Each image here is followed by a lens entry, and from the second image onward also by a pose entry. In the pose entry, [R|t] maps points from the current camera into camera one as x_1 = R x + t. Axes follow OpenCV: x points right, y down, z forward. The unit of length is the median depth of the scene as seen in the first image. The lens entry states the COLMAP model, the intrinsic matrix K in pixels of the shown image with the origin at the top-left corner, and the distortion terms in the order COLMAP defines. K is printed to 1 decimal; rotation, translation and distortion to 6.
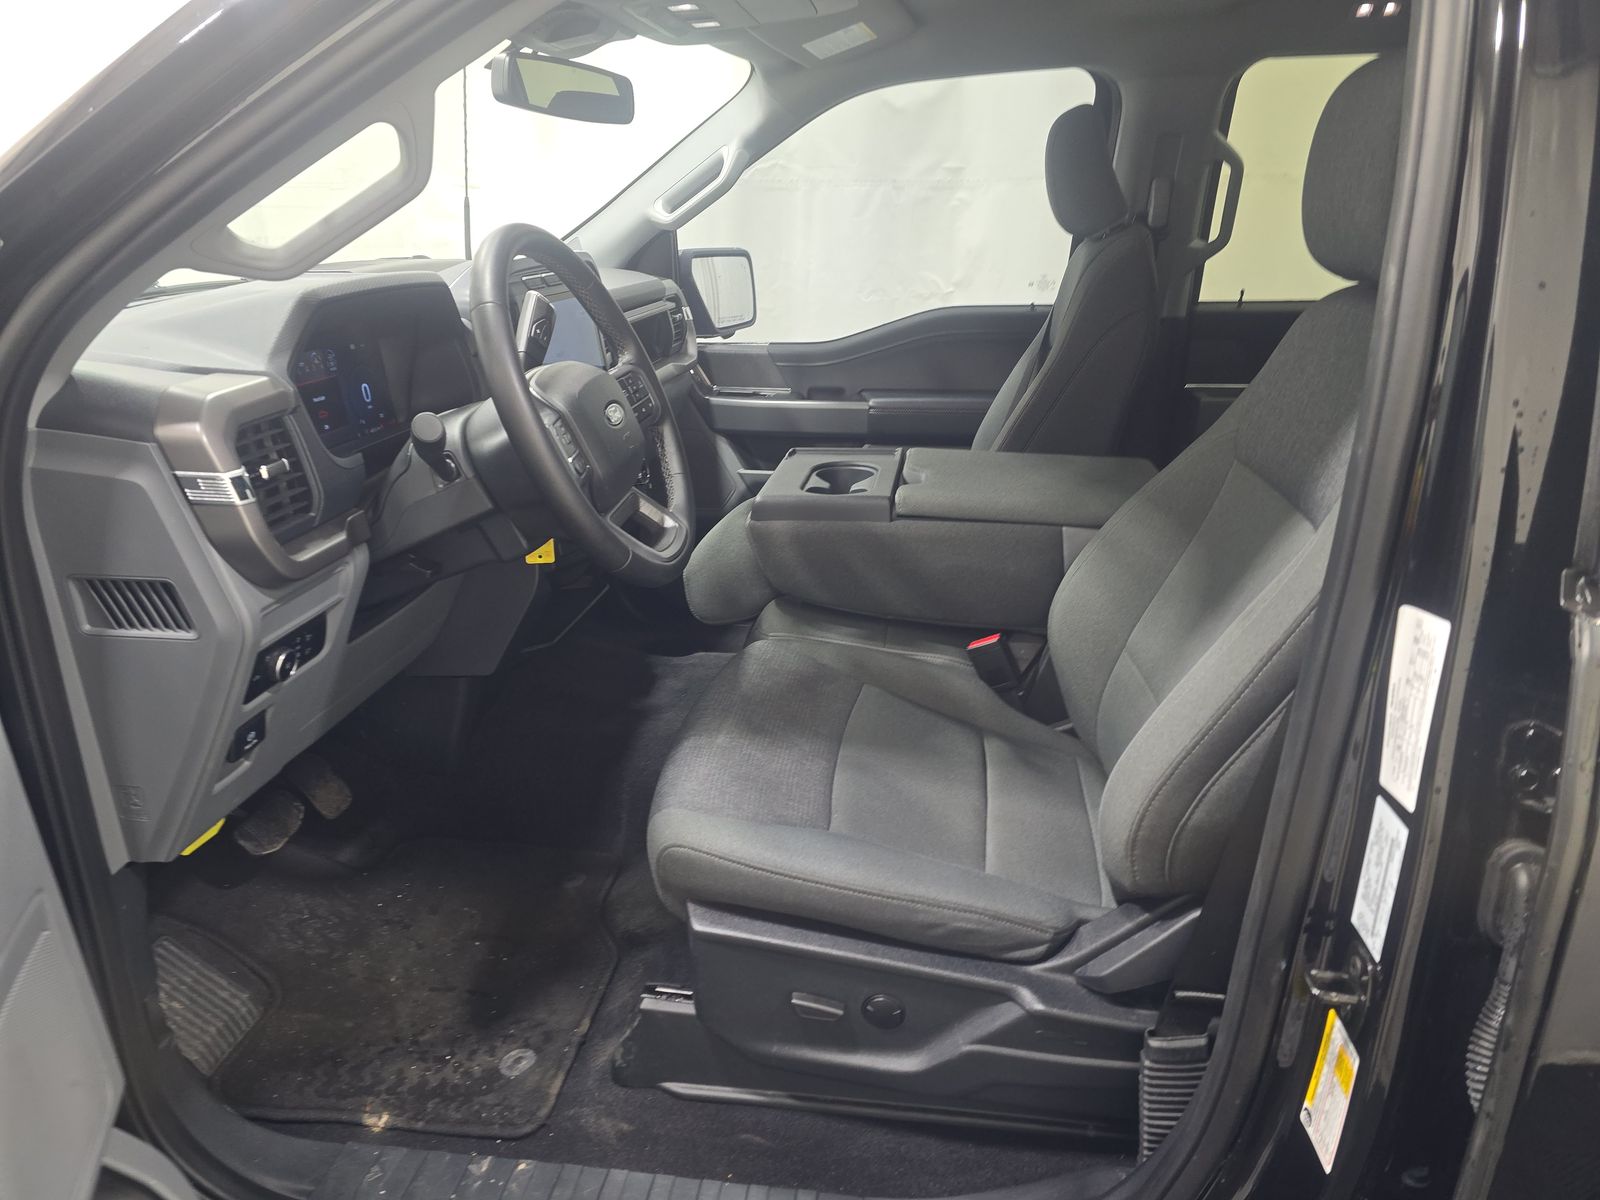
lens RADIAL K [[1088.4, 0, 797.4], [0, 1088.4, 597.3], [0, 0, 1]] dist [0.088737, -0.123348]
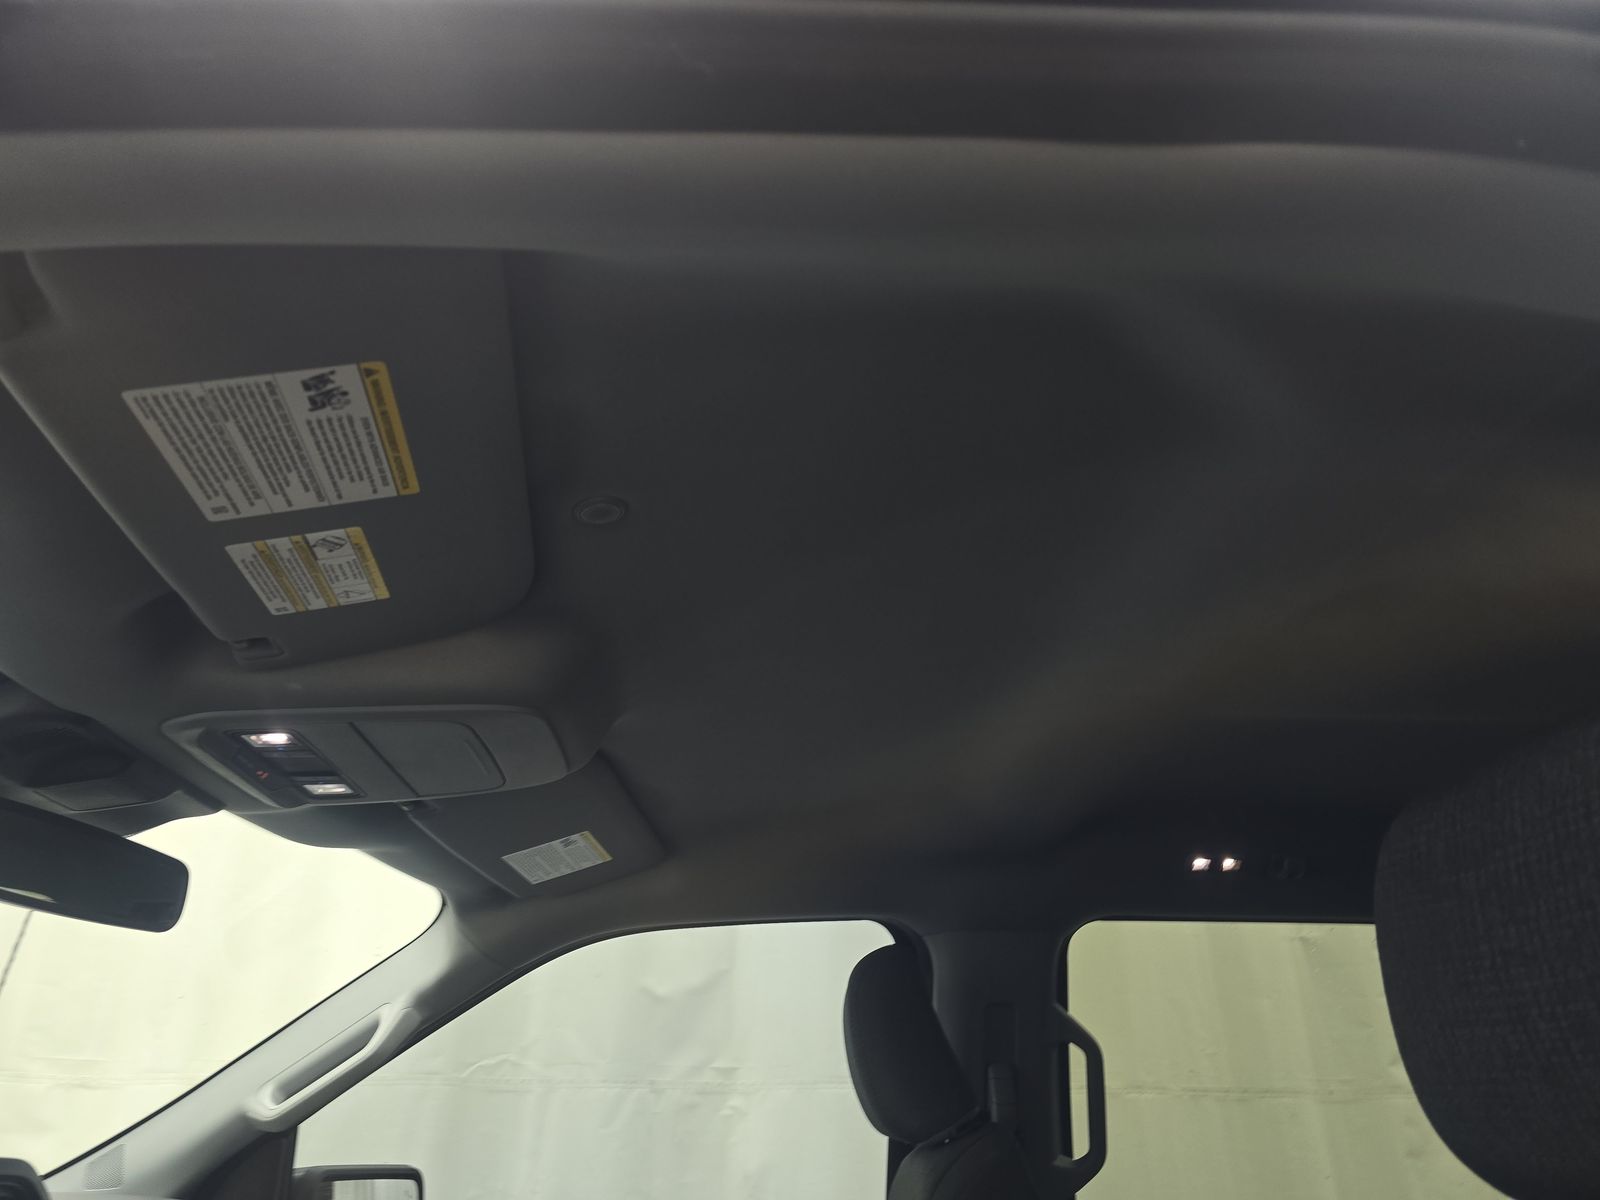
lens RADIAL K [[1088.4, 0, 797.4], [0, 1088.4, 597.3], [0, 0, 1]] dist [0.088737, -0.123348]
pose [[0.983149, 0.088521, 0.159942, 0.054867], [0.051991, 0.703403, -0.708887, -0.086112], [-0.175255, 0.705257, 0.686948, 0.301234]]
